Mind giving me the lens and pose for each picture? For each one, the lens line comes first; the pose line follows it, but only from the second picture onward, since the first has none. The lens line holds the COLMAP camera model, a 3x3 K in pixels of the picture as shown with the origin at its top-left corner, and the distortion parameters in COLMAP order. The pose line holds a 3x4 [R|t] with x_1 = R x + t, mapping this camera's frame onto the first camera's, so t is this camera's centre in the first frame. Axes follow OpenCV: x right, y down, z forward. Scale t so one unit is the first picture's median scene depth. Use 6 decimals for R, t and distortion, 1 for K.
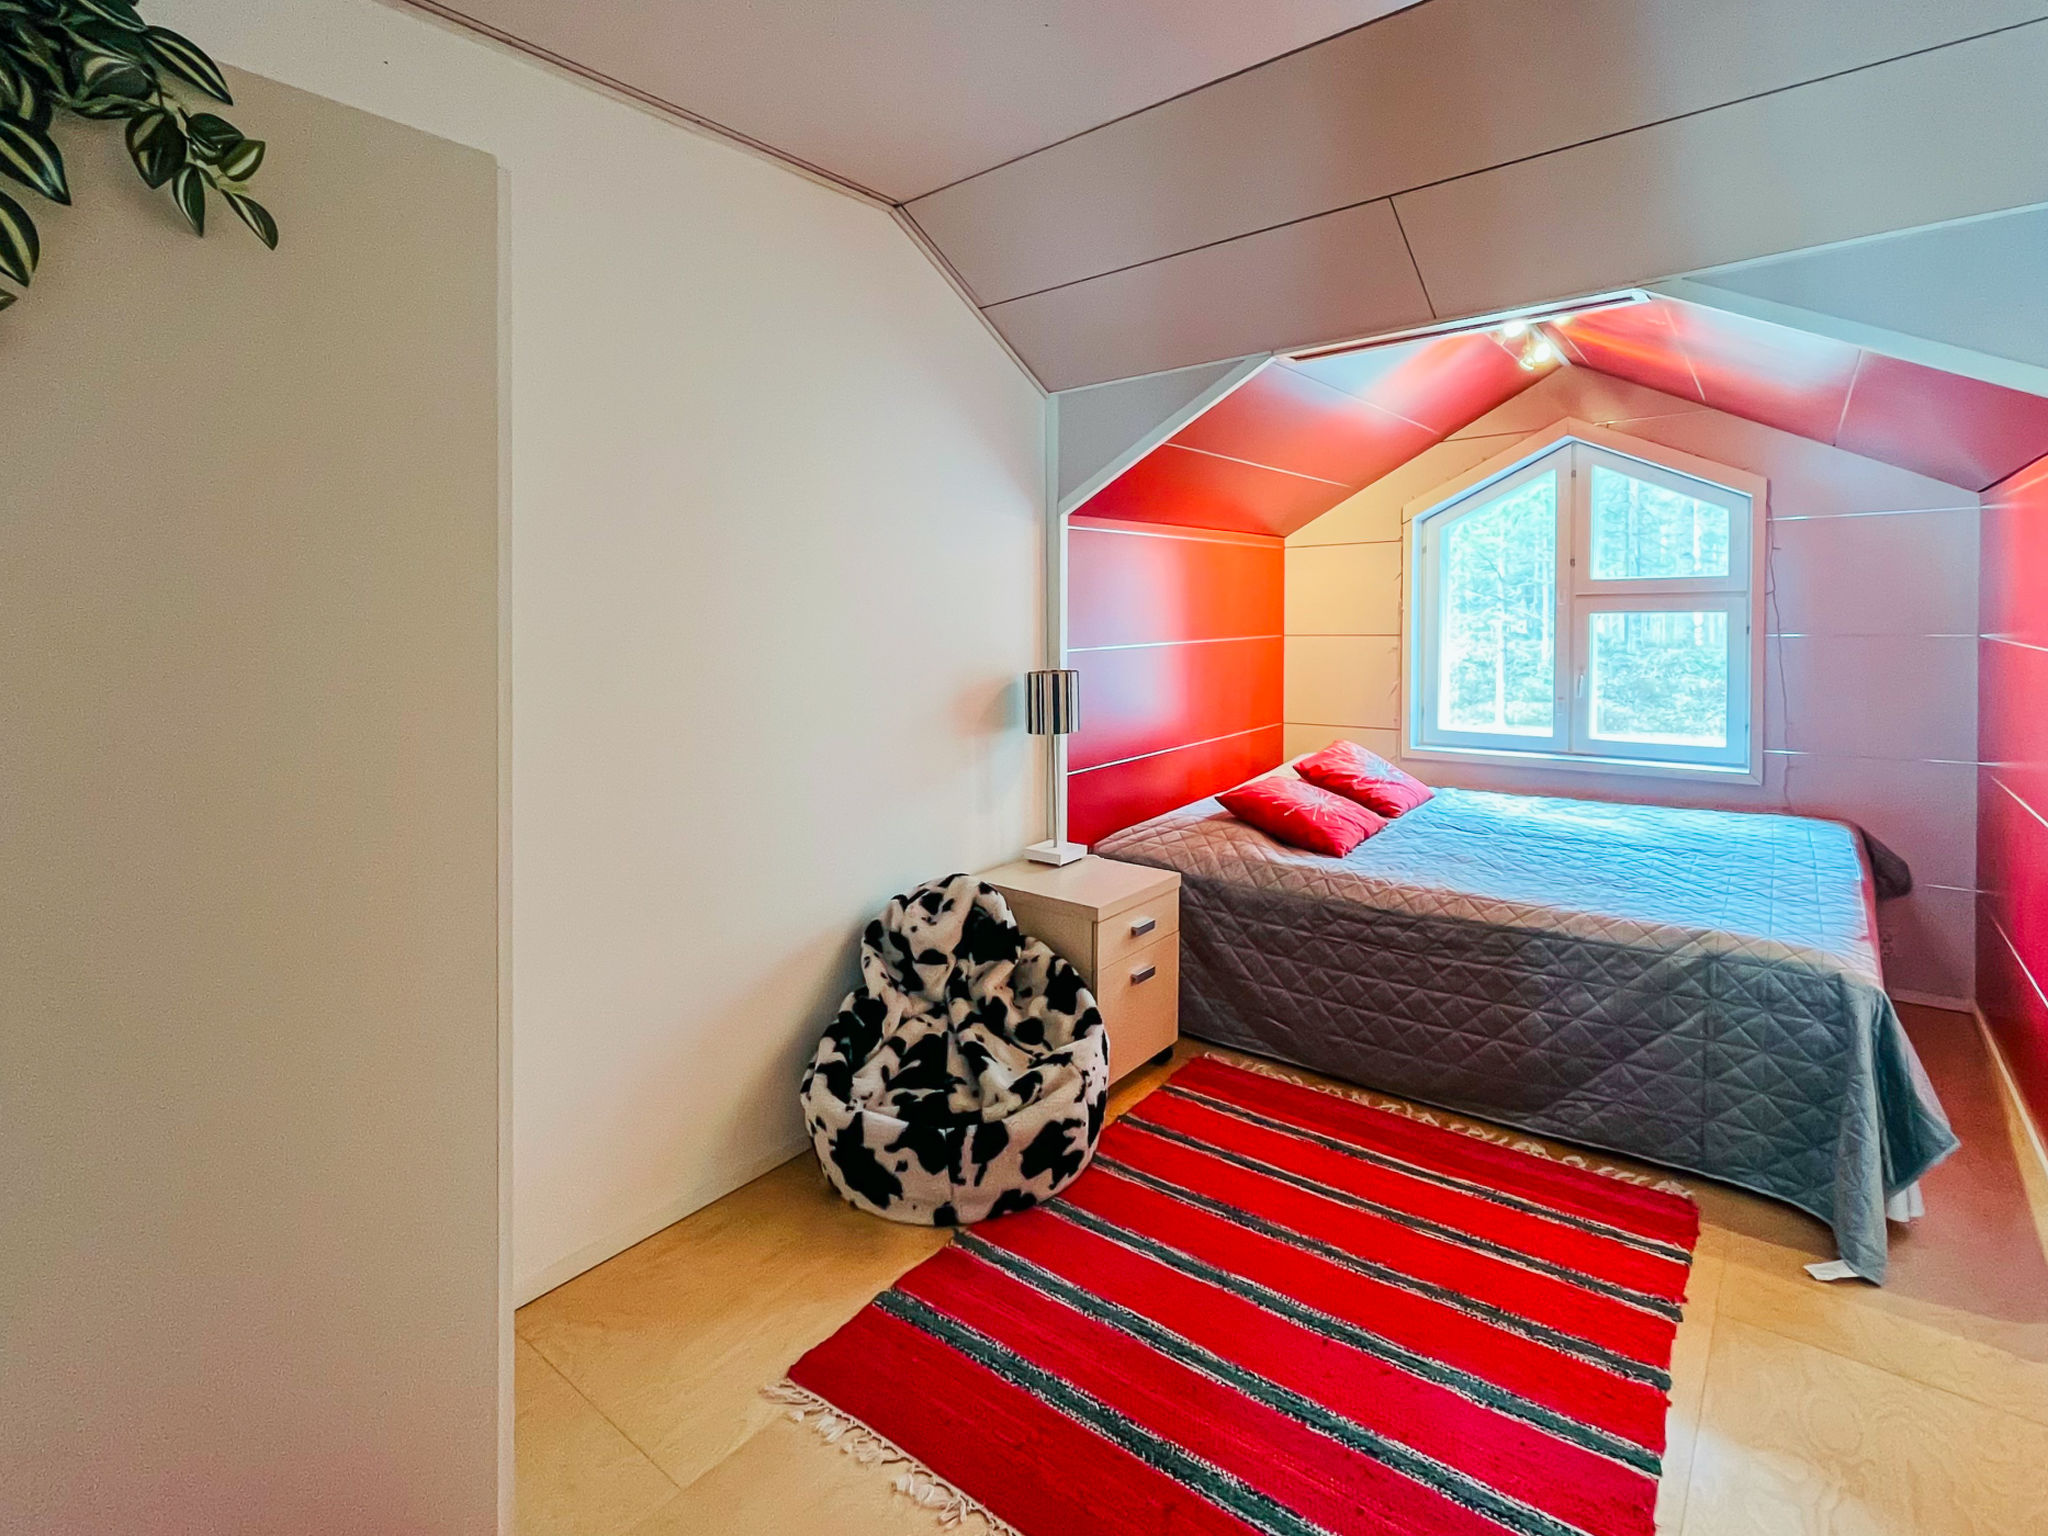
lens RADIAL K [[980.3, 0, 1021.8], [0, 980.3, 874.3], [0, 0, 1]] dist [0.000099, -0.000045]
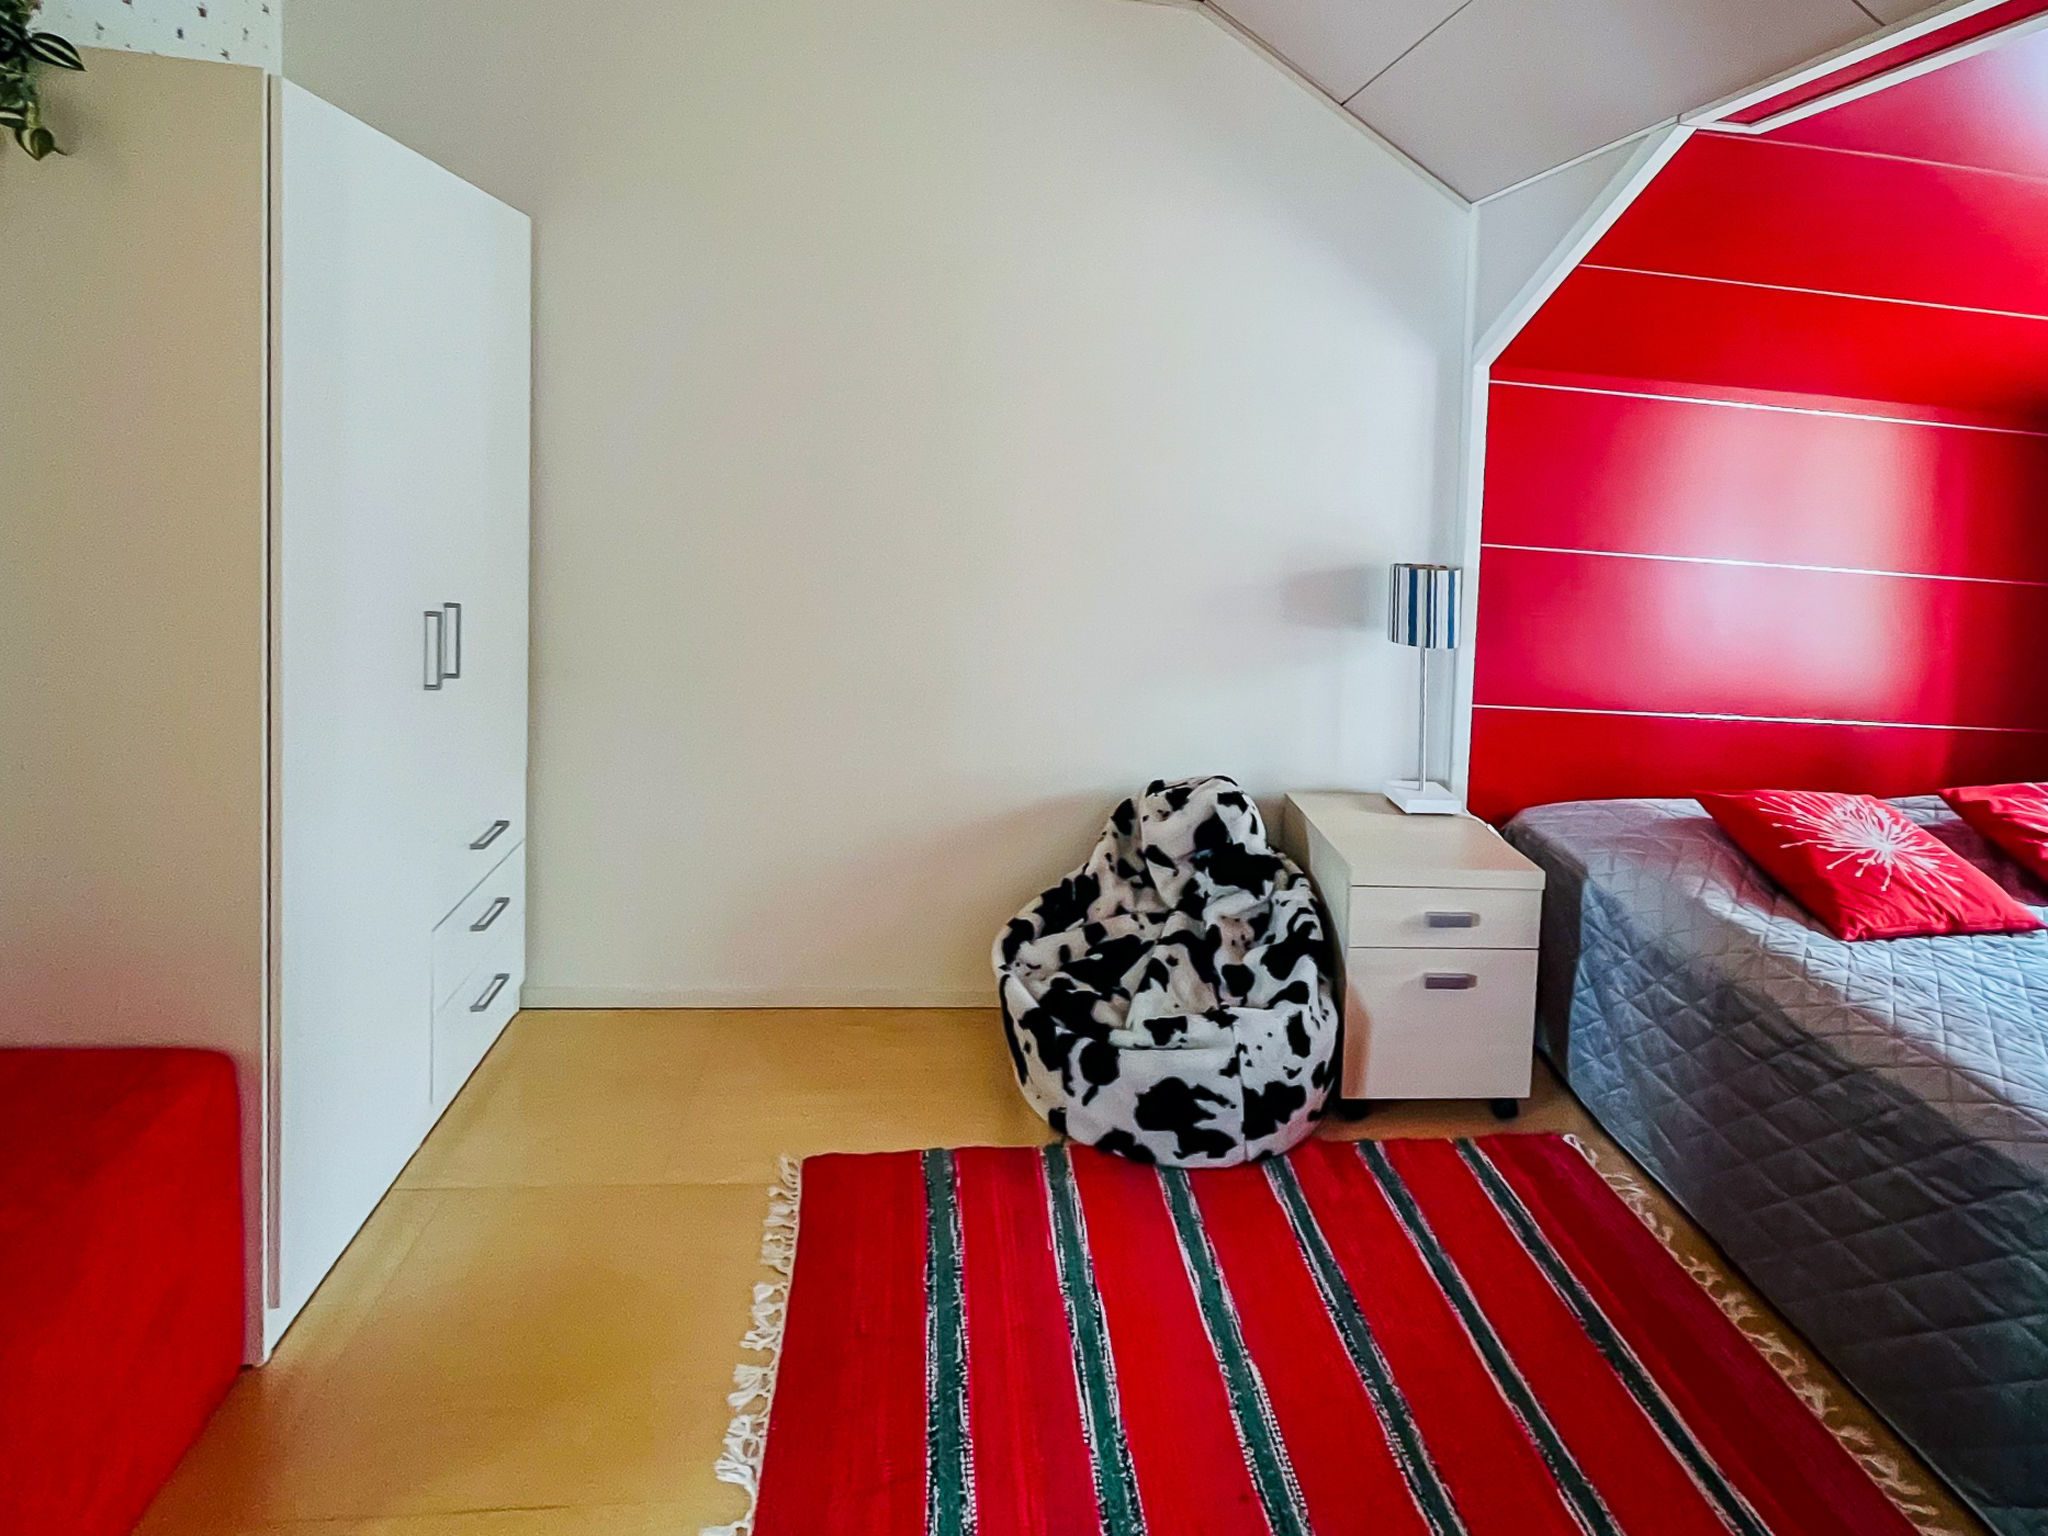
lens RADIAL K [[1048.9, 0, 1024.0], [0, 1048.9, 768.0], [0, 0, 1]] dist [-0.000682, 0.000234]
pose [[0.717707, 0.276781, -0.638975, 0.421216], [-0.266744, 0.956896, 0.114881, -0.070997], [0.643230, 0.087992, 0.760600, 0.192615]]
